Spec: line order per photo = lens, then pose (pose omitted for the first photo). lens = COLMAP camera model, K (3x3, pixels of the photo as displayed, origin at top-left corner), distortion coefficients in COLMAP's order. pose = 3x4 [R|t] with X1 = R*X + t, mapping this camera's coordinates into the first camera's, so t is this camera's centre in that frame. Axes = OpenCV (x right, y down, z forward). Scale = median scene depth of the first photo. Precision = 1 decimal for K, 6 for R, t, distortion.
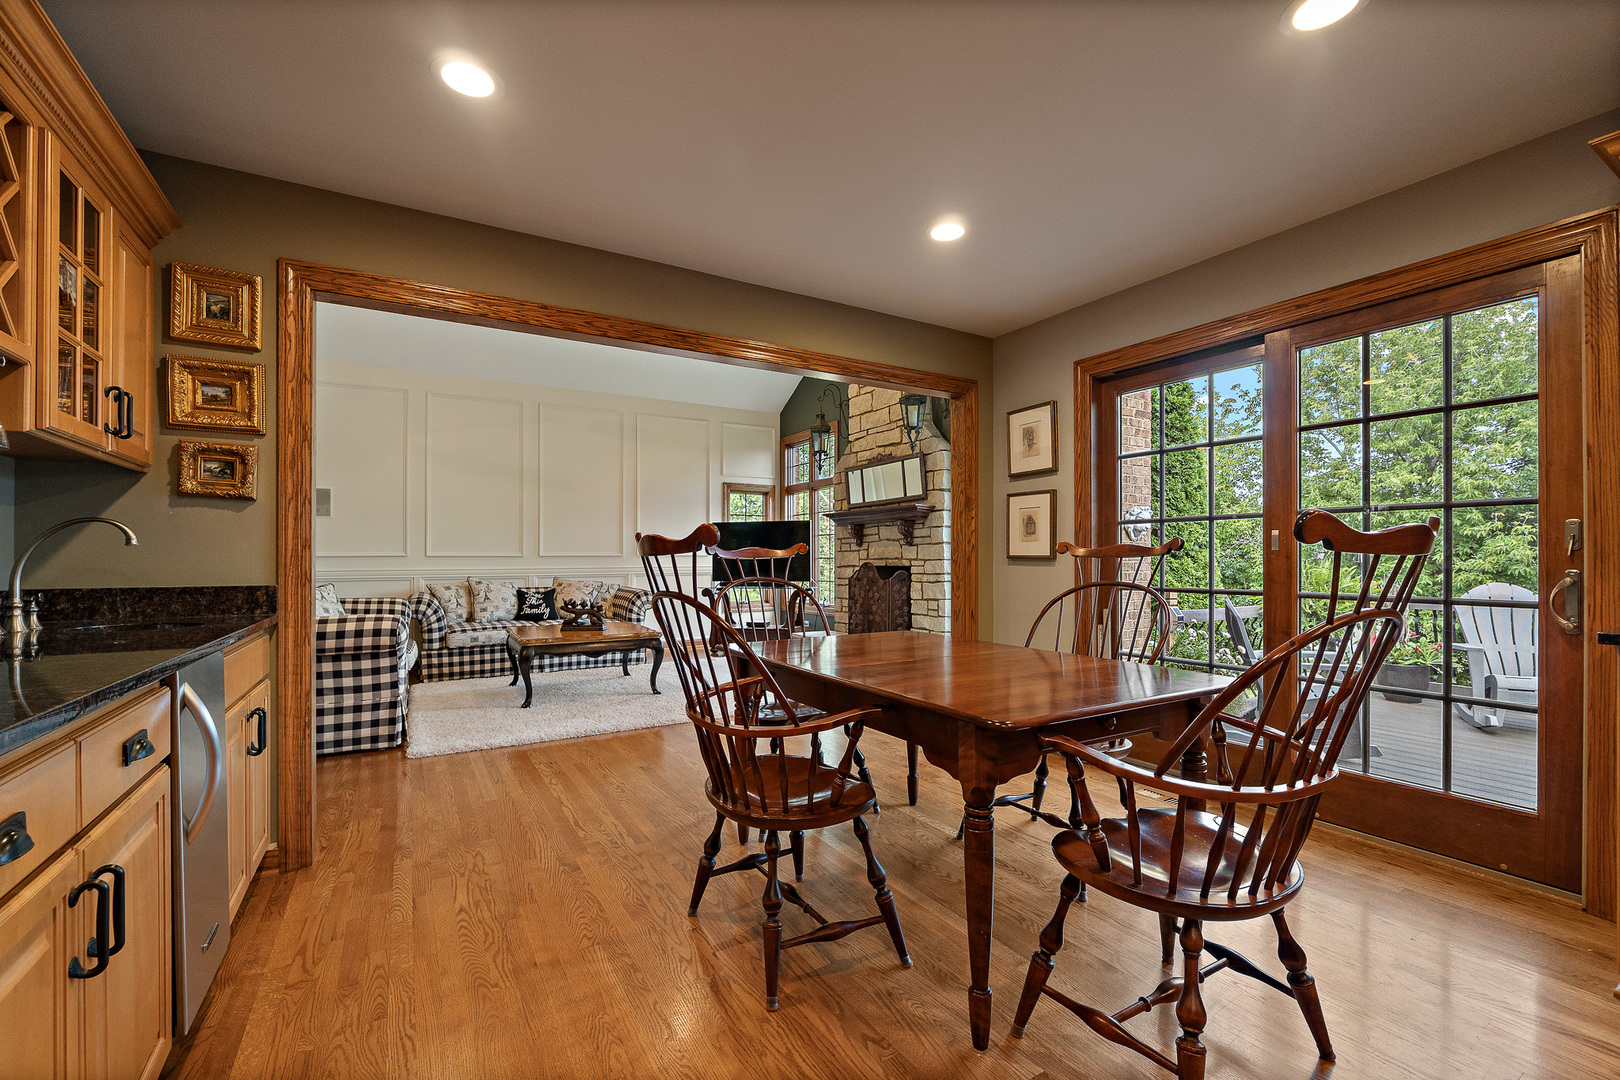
lens RADIAL K [[704.6, 0, 811.8], [0, 704.6, 555.6], [0, 0, 1]] dist [0.000693, -0.000226]
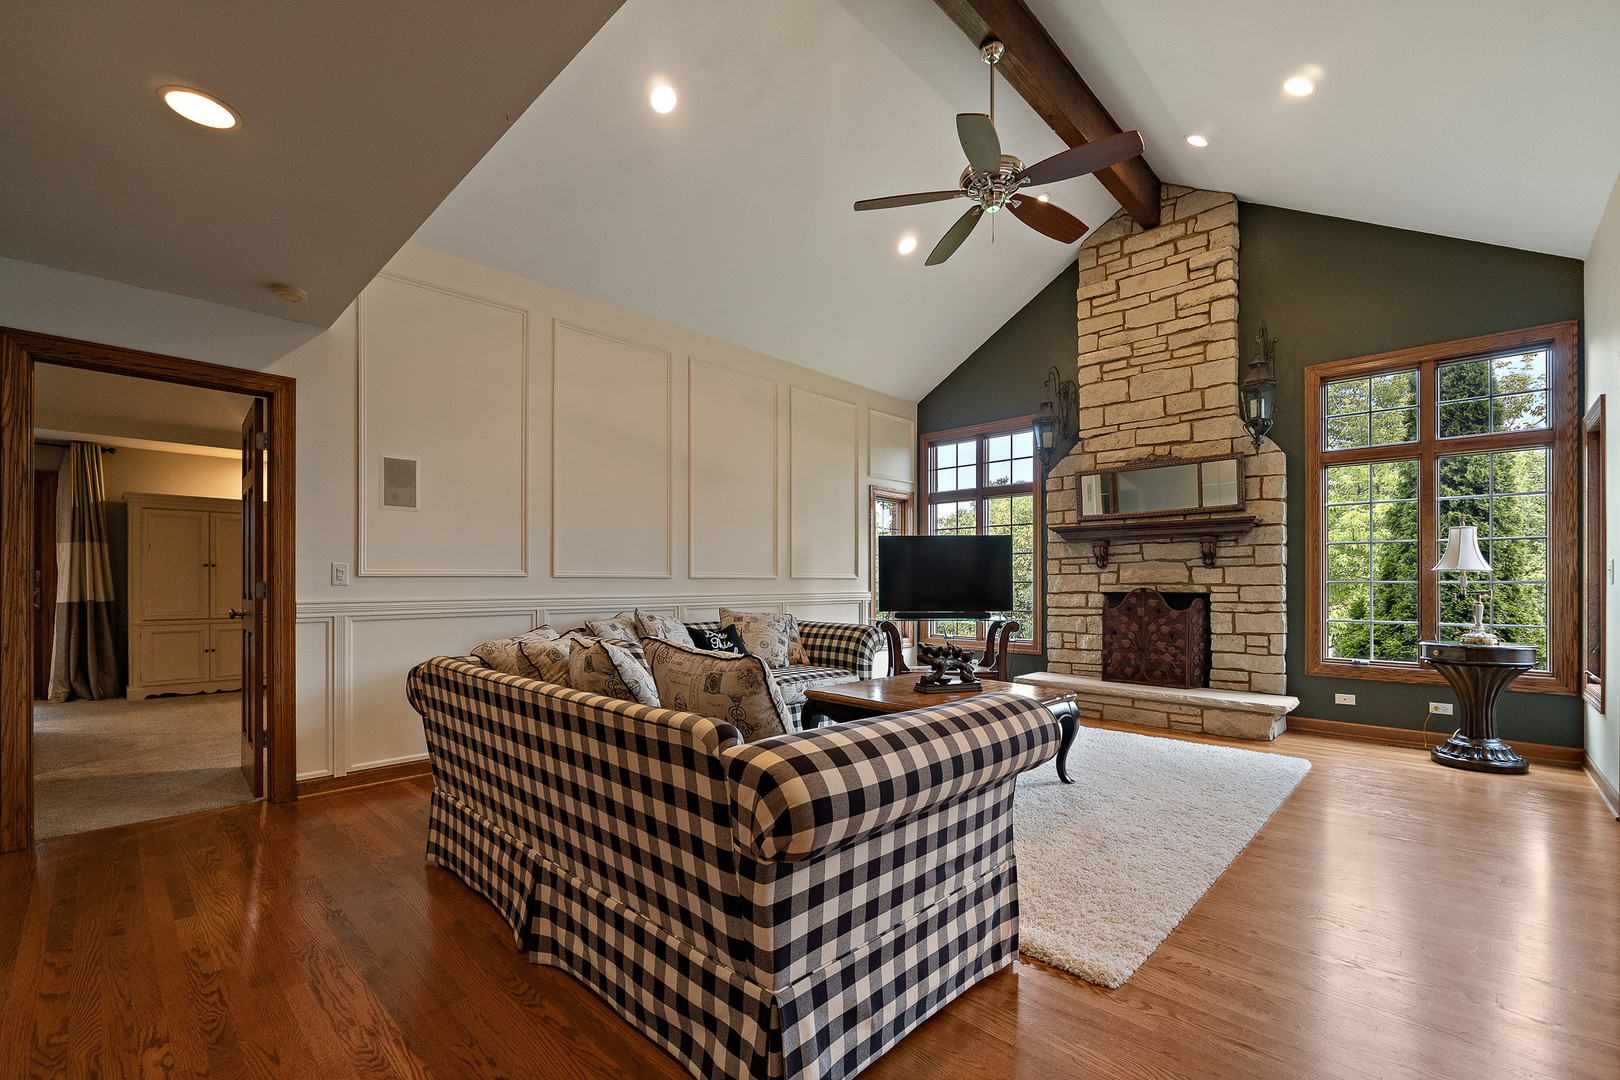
lens RADIAL K [[704.6, 0, 793.0], [0, 704.6, 574.8], [0, 0, 1]] dist [0.000693, -0.000226]
pose [[0.962084, 0.007835, 0.272641, -0.517717], [-0.006296, 0.999959, -0.006520, 0.002354], [-0.272681, 0.004556, 0.962094, 0.330457]]
